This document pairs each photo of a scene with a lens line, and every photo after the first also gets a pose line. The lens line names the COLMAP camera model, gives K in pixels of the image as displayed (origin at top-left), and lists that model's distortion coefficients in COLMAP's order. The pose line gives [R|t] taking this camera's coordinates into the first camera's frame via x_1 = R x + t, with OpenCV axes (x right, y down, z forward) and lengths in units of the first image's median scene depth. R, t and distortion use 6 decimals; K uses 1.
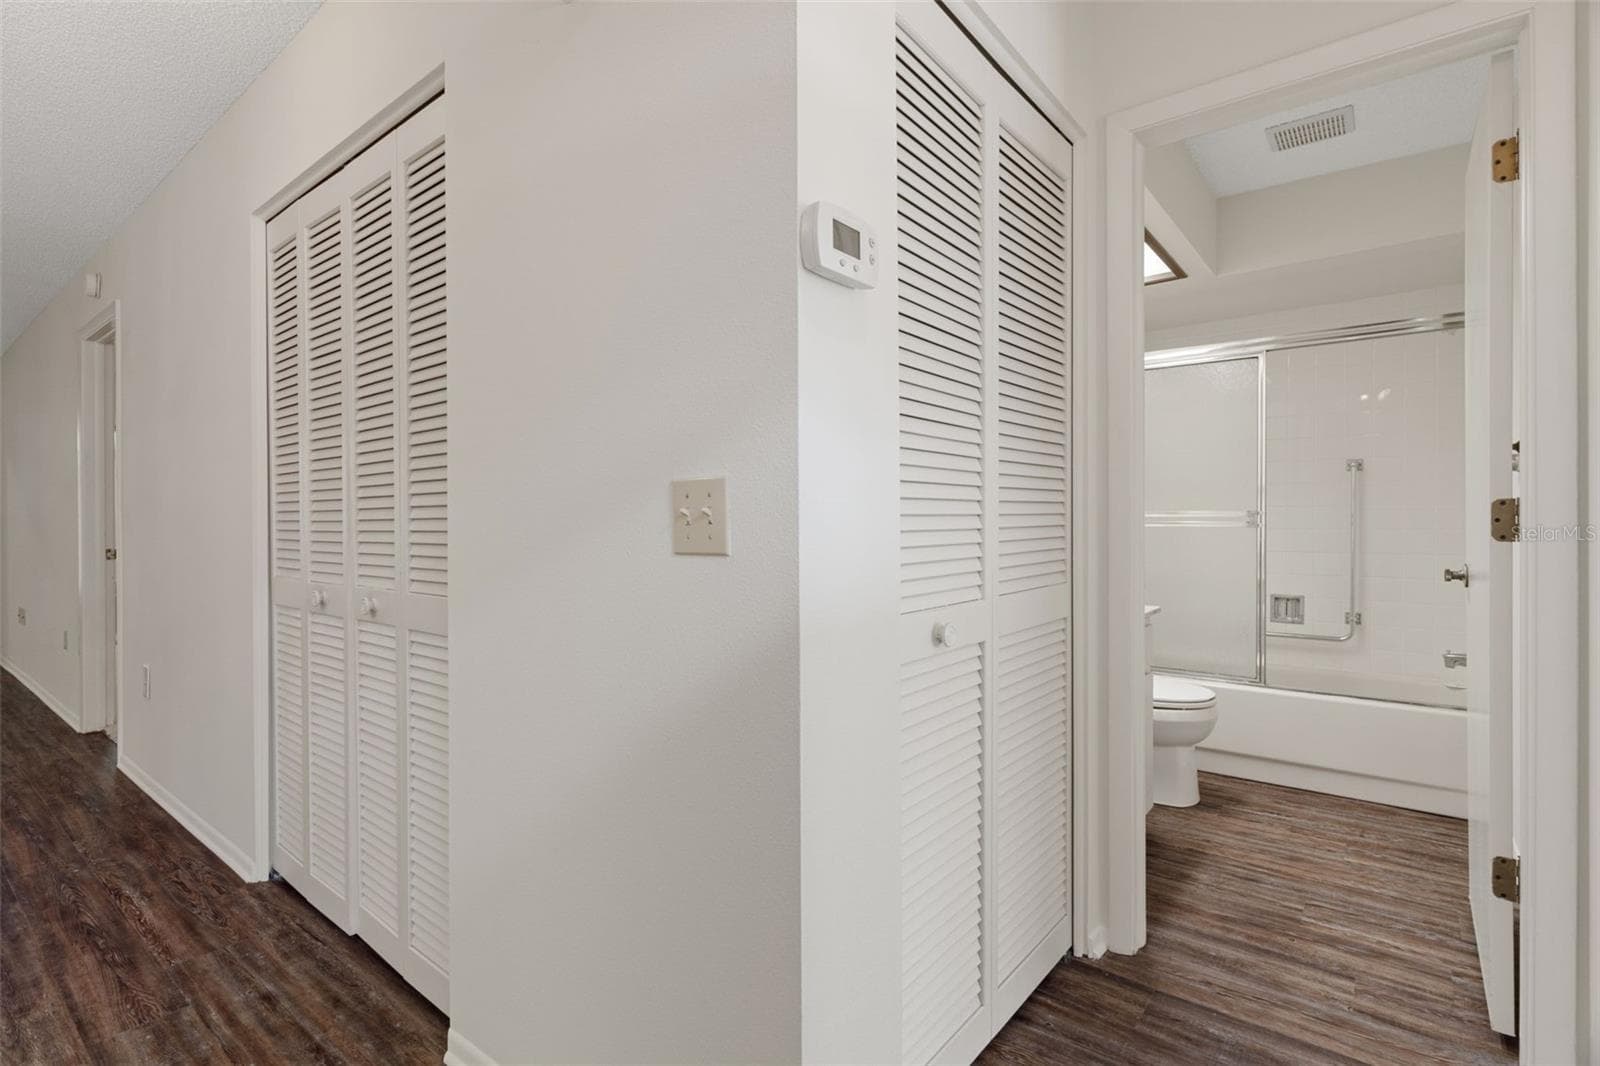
lens RADIAL K [[763.9, 0, 786.2], [0, 763.9, 527.9], [0, 0, 1]] dist [0.002346, -0.001140]
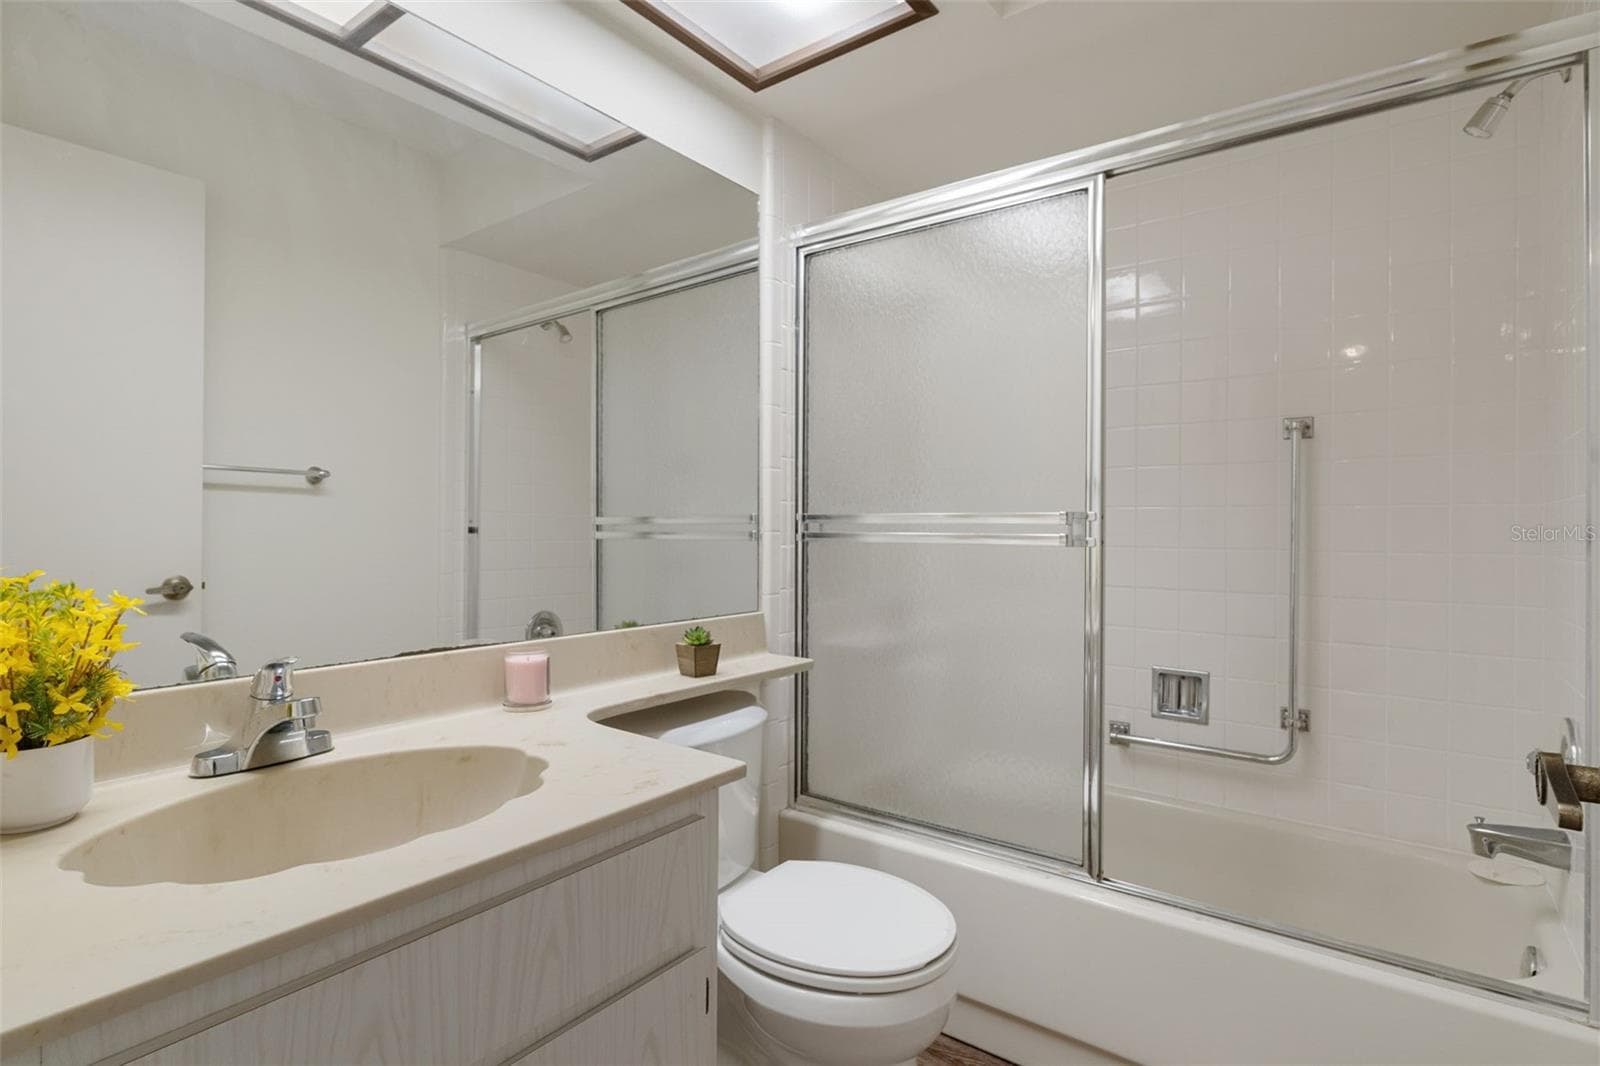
lens RADIAL K [[763.9, 0, 812.5], [0, 763.9, 537.5], [0, 0, 1]] dist [0.002346, -0.001140]
pose [[0.999474, 0.009856, 0.030899, 0.390455], [-0.009836, 0.999951, -0.000818, -0.004310], [-0.030906, 0.000514, 0.999522, 0.481367]]
